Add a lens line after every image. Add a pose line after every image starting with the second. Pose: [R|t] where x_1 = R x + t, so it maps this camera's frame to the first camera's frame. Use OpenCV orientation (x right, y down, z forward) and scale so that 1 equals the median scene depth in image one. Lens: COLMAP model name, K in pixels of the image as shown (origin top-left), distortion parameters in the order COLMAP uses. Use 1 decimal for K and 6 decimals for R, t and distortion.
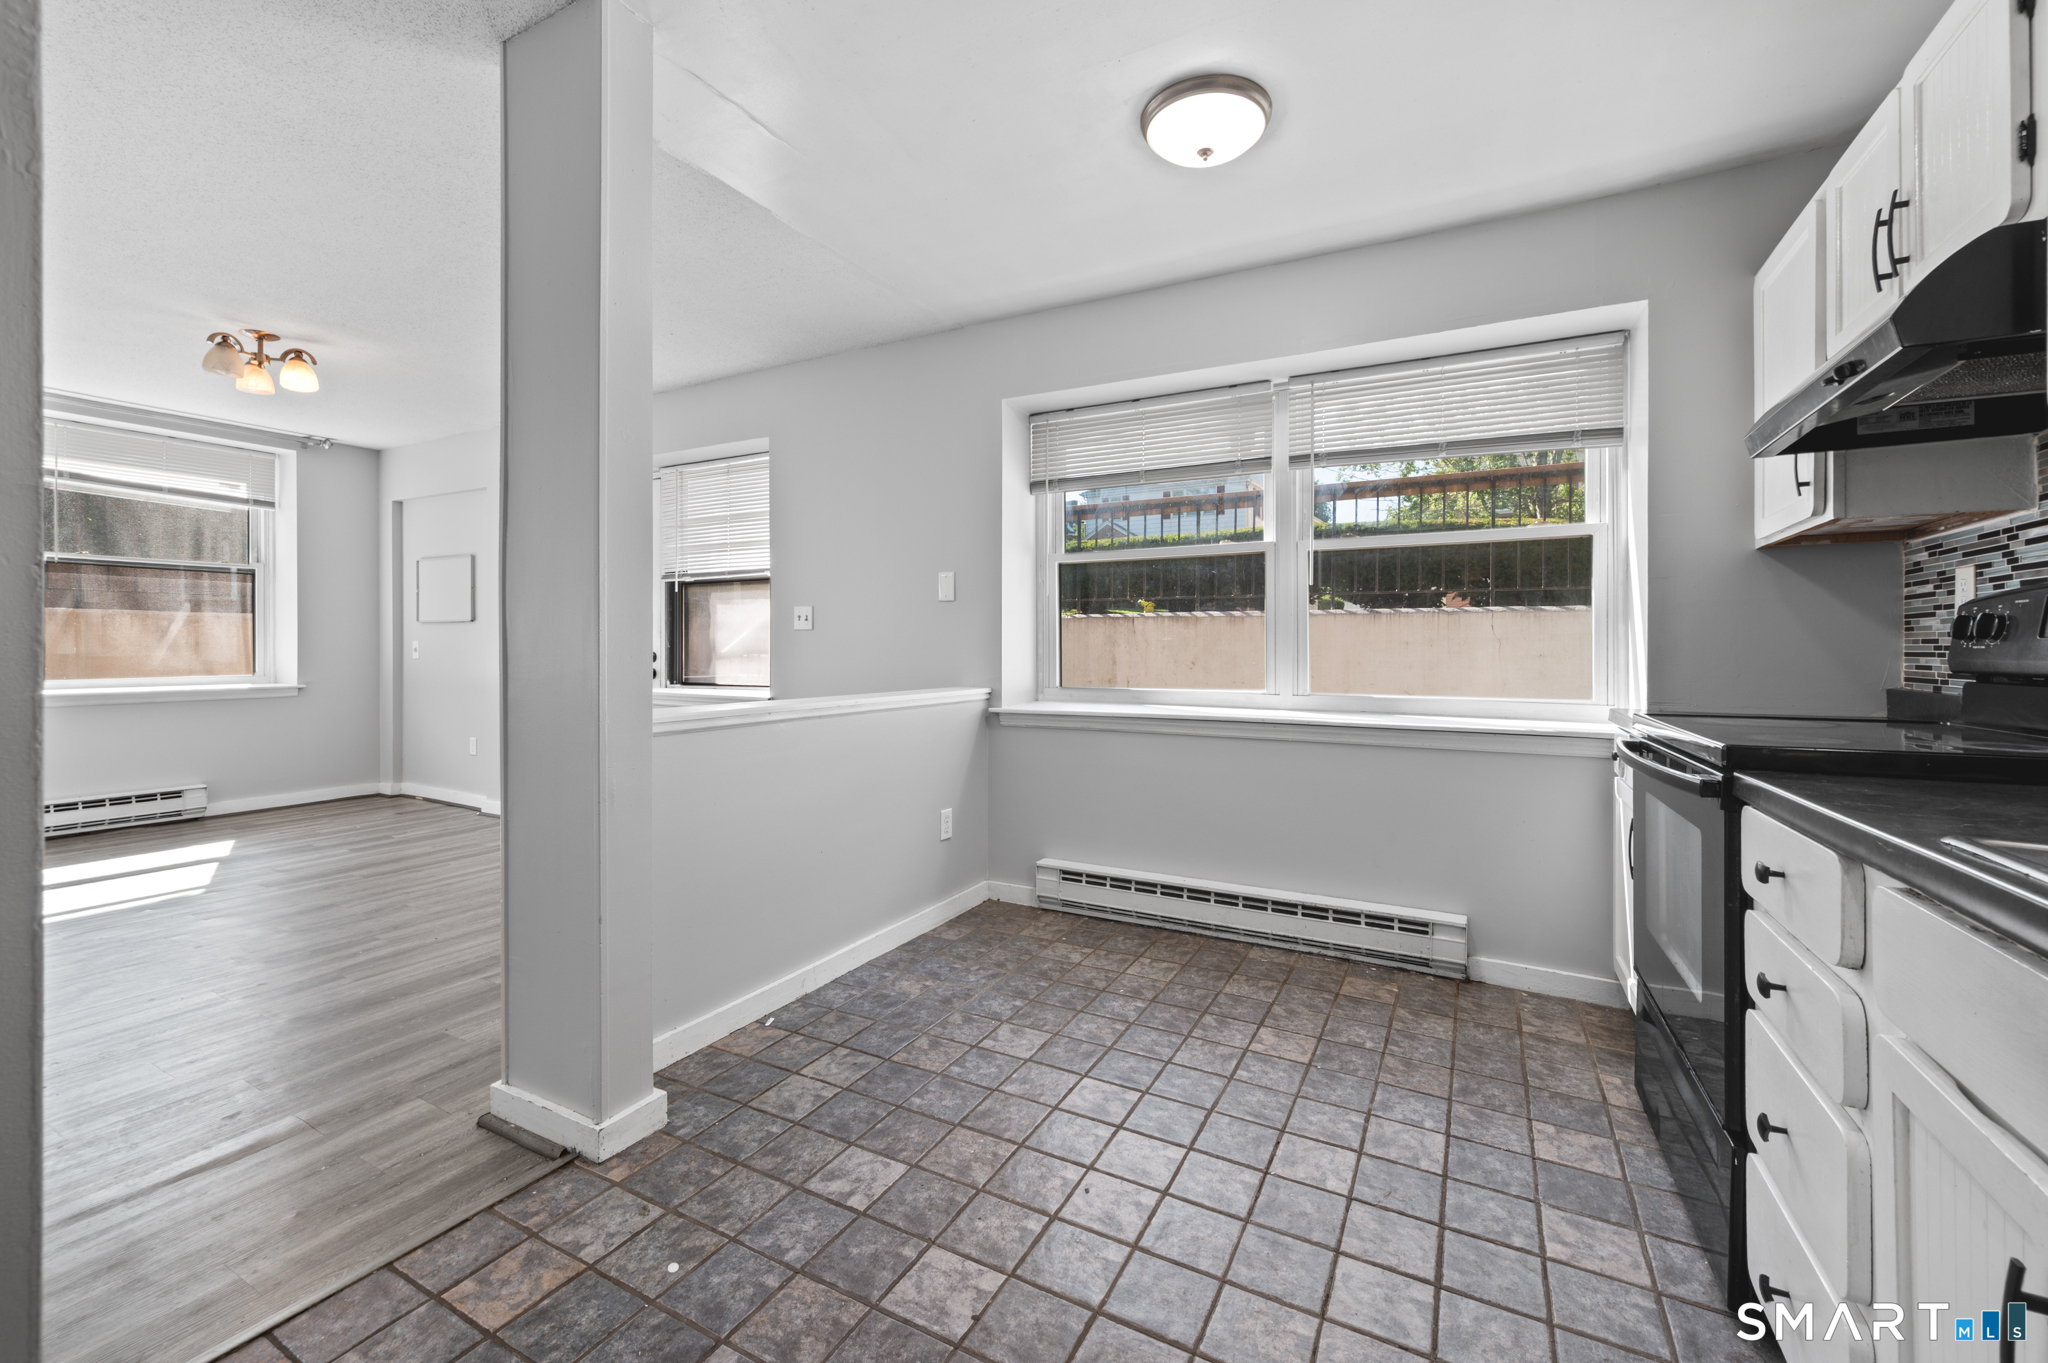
lens RADIAL K [[819.2, 0, 1040.8], [0, 819.2, 663.6], [0, 0, 1]] dist [-0.001225, 0.000184]
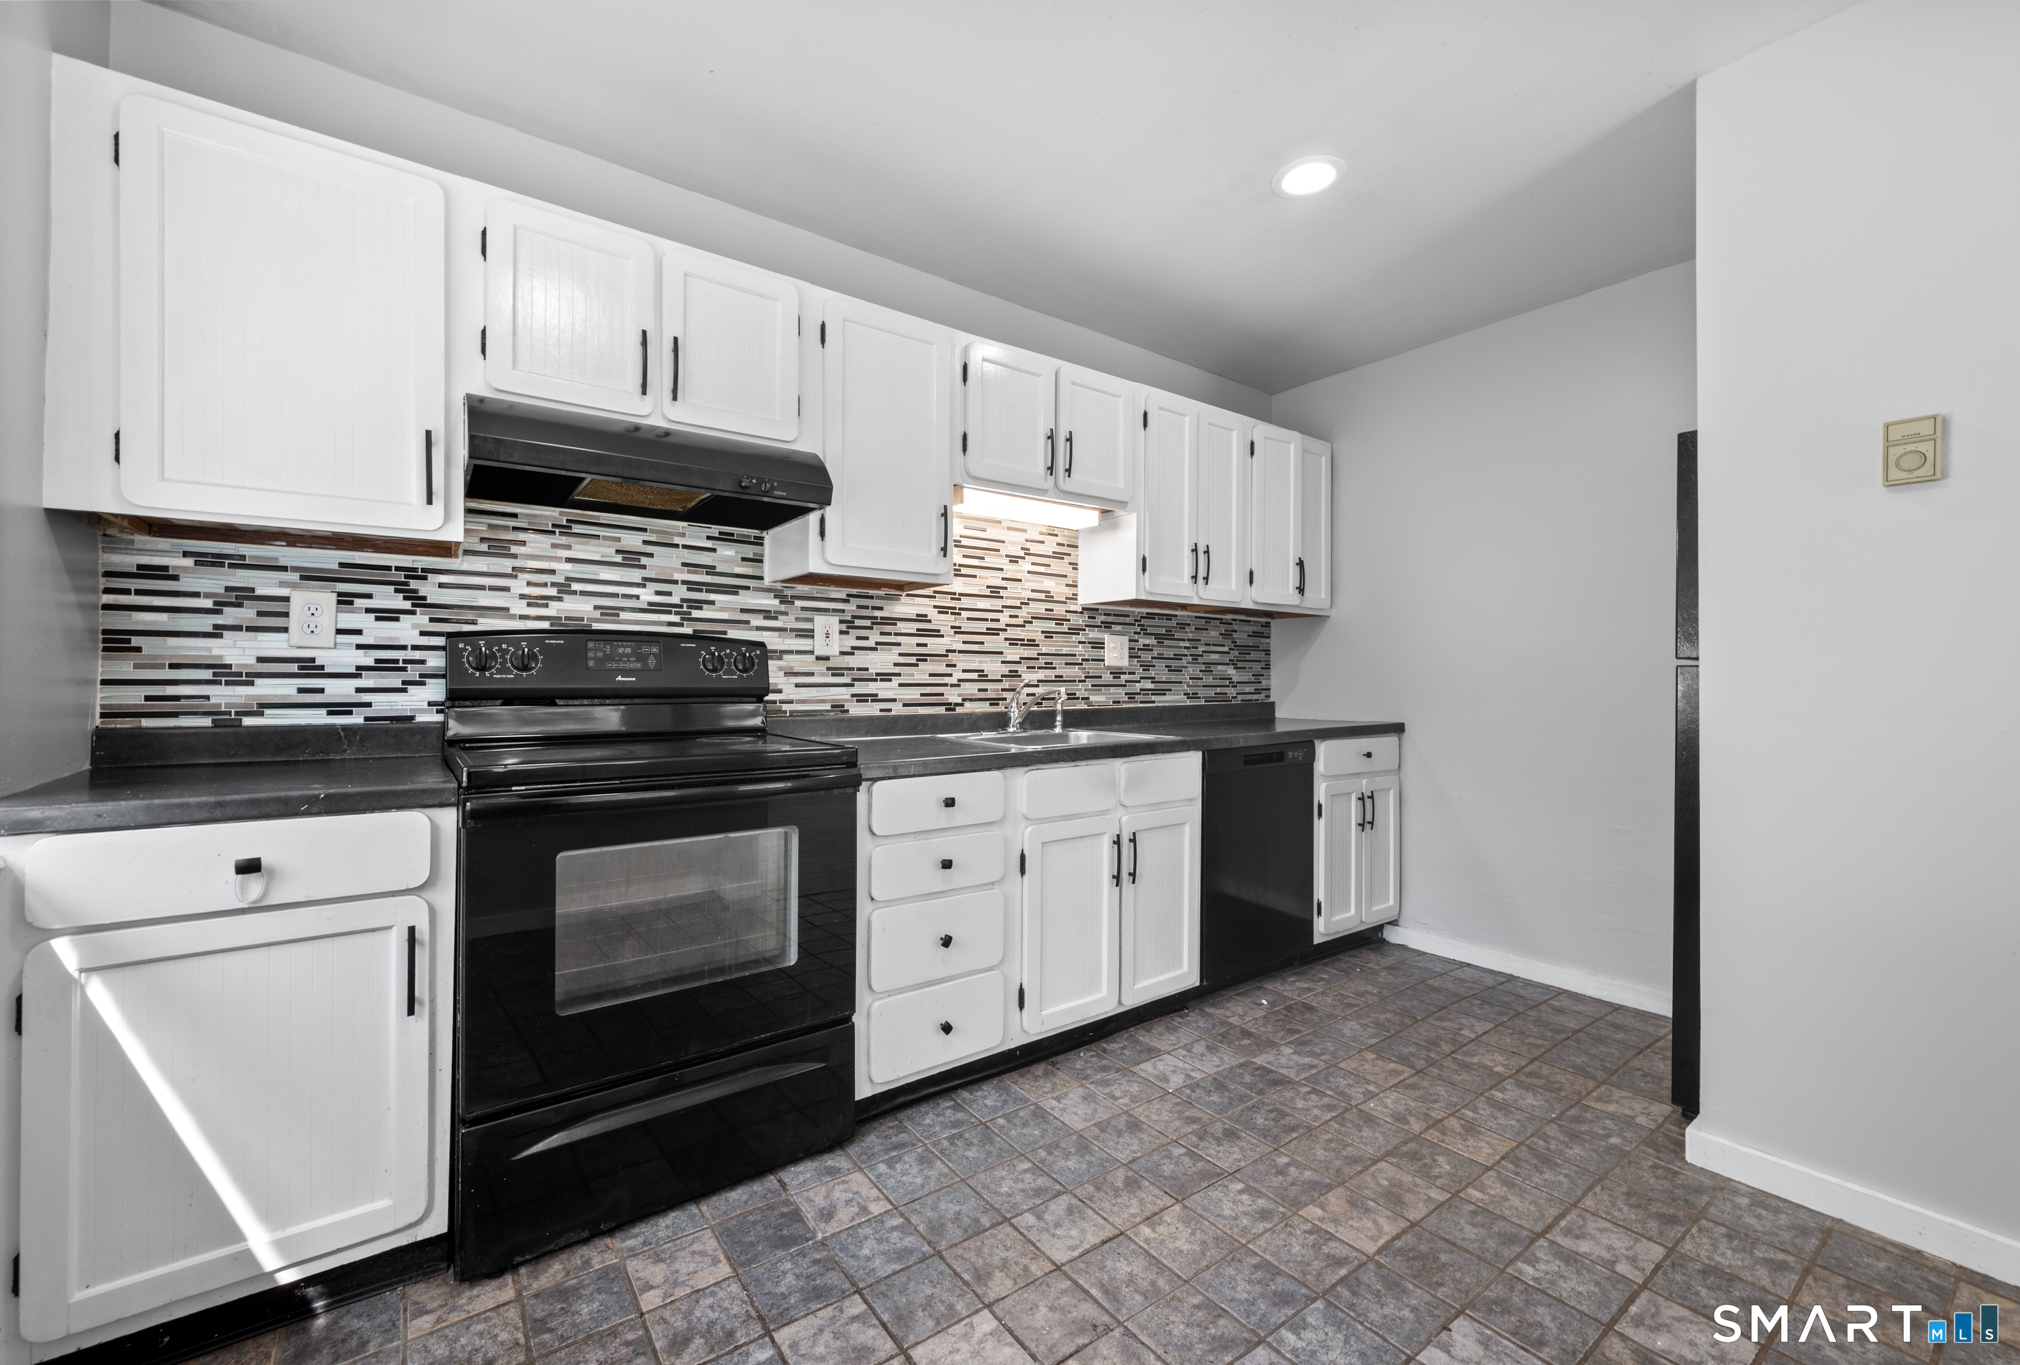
lens RADIAL K [[812.6, 0, 997.8], [0, 812.6, 675.6], [0, 0, 1]] dist [-0.000582, -0.000131]
pose [[-0.898256, -0.006022, 0.439431, -0.007284], [-0.001365, 0.999940, 0.010911, -0.020586], [-0.439470, 0.009201, -0.898210, 1.021352]]
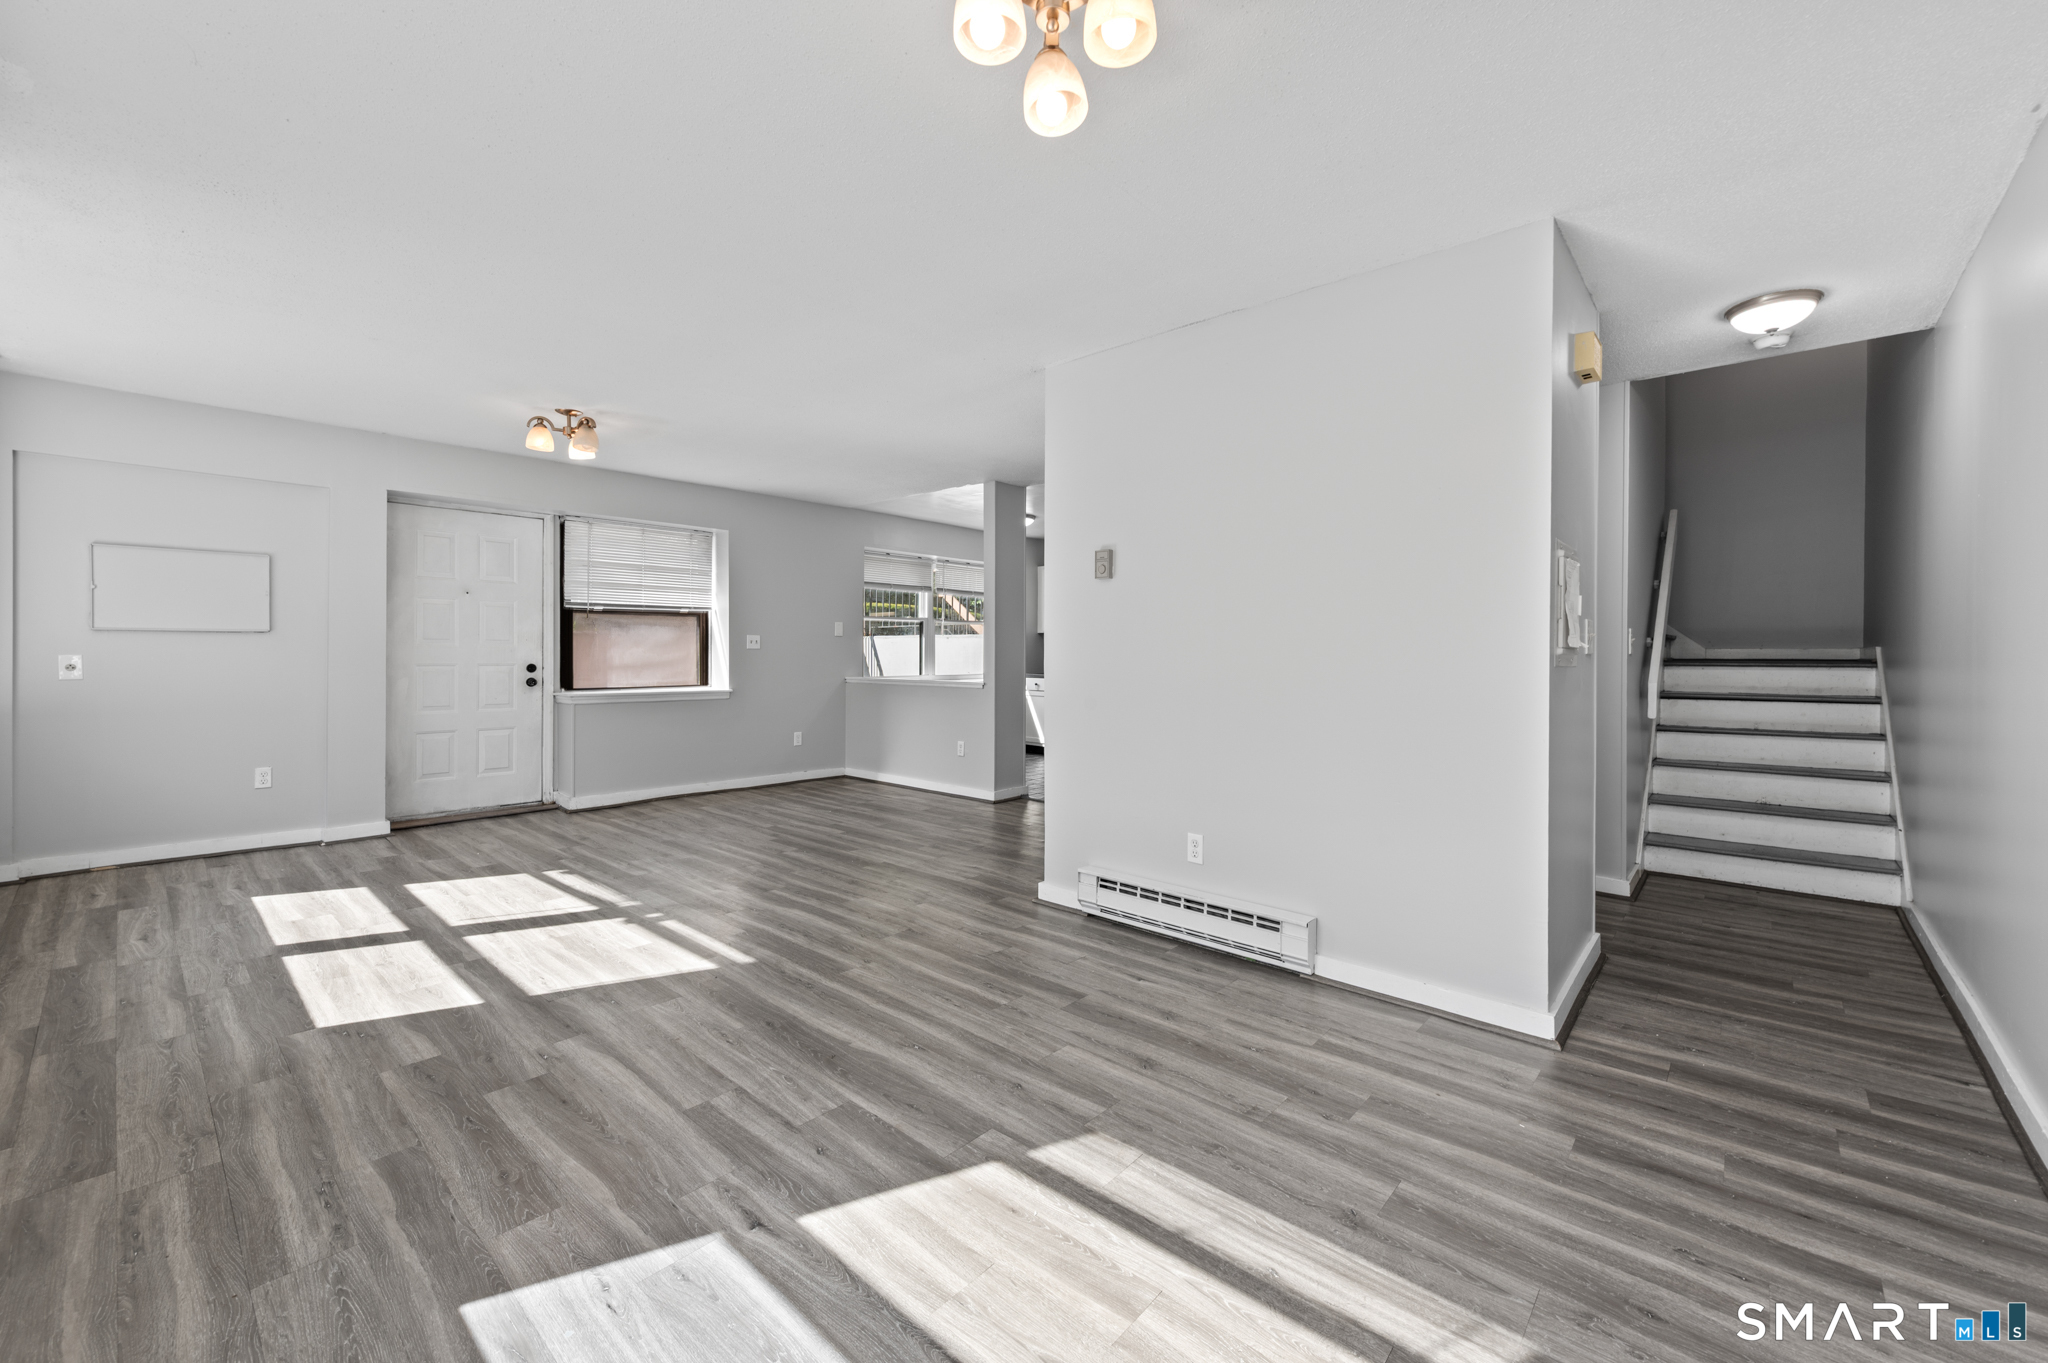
lens RADIAL K [[817.2, 0, 1036.3], [0, 817.2, 655.6], [0, 0, 1]] dist [-0.001208, -0.000088]
pose [[0.237677, -0.007402, 0.971316, -2.595154], [0.013535, 0.999899, 0.004308, -0.037918], [-0.971250, 0.012123, 0.237753, 0.023233]]
